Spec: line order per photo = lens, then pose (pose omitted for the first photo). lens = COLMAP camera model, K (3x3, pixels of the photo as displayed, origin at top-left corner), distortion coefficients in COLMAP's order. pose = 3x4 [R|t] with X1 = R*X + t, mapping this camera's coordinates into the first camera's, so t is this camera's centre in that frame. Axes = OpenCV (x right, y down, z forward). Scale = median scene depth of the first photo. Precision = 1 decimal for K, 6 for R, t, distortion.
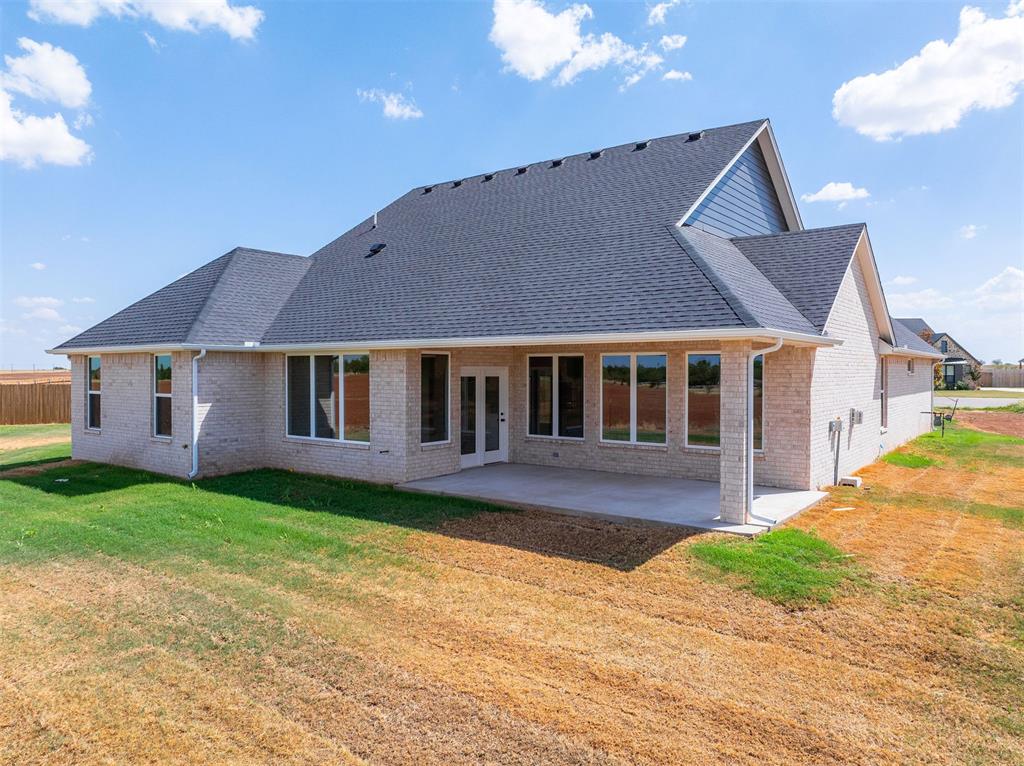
lens RADIAL K [[724.2, 0, 512.0], [0, 724.2, 383.0], [0, 0, 1]] dist [0.001603, 0.001137]
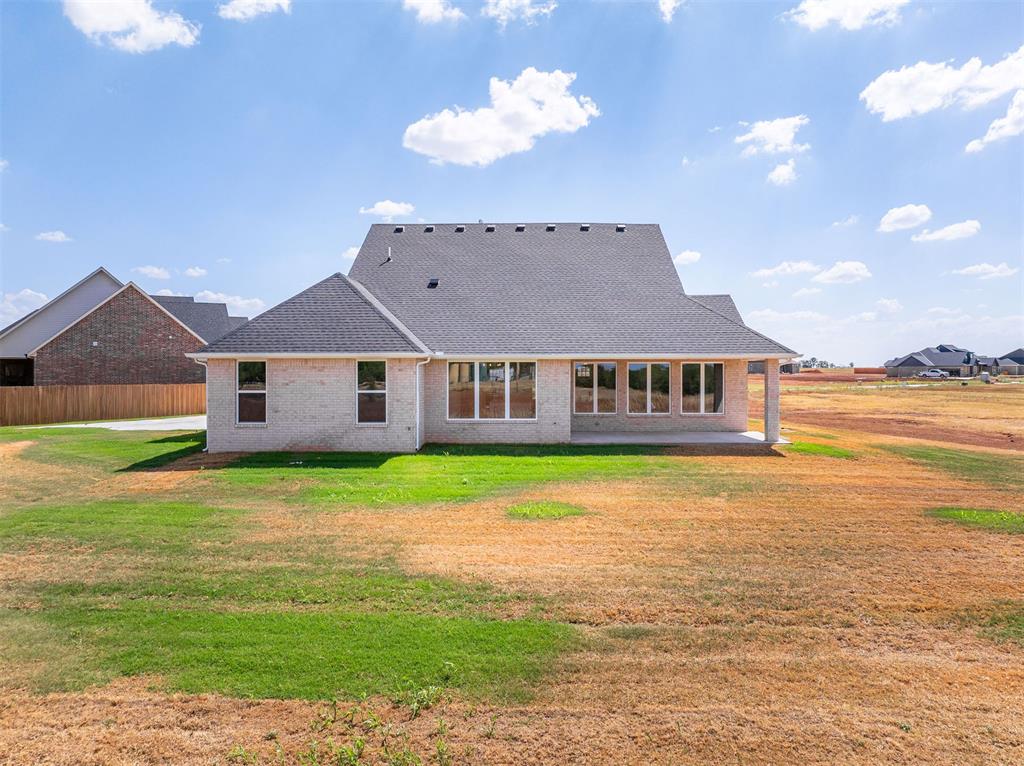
lens RADIAL K [[724.2, 0, 512.0], [0, 724.2, 383.0], [0, 0, 1]] dist [0.001603, 0.001137]
pose [[0.810059, -0.010137, 0.586261, -1.111295], [0.012039, 0.999927, 0.000655, 0.003756], [-0.586225, 0.006528, 0.810122, -0.219498]]
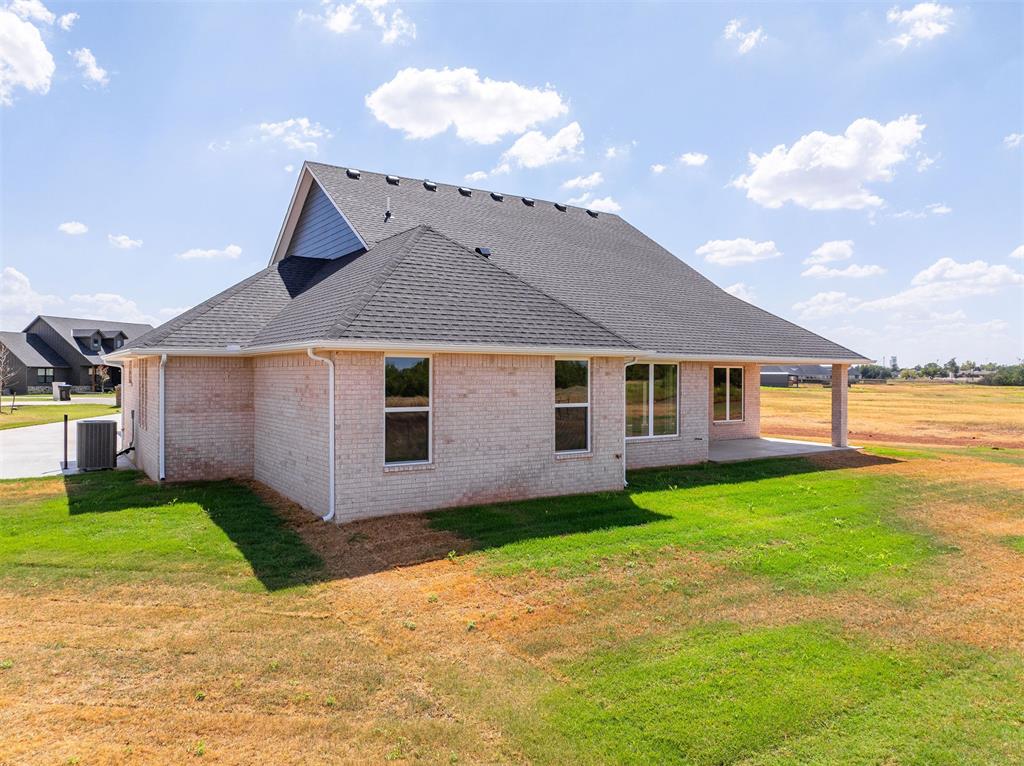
lens RADIAL K [[724.2, 0, 512.0], [0, 724.2, 383.0], [0, 0, 1]] dist [0.001603, 0.001137]
pose [[0.327990, -0.007921, 0.944648, -1.429972], [0.015277, 0.999879, 0.003080, -0.015036], [-0.944558, 0.013421, 0.328071, 0.832527]]
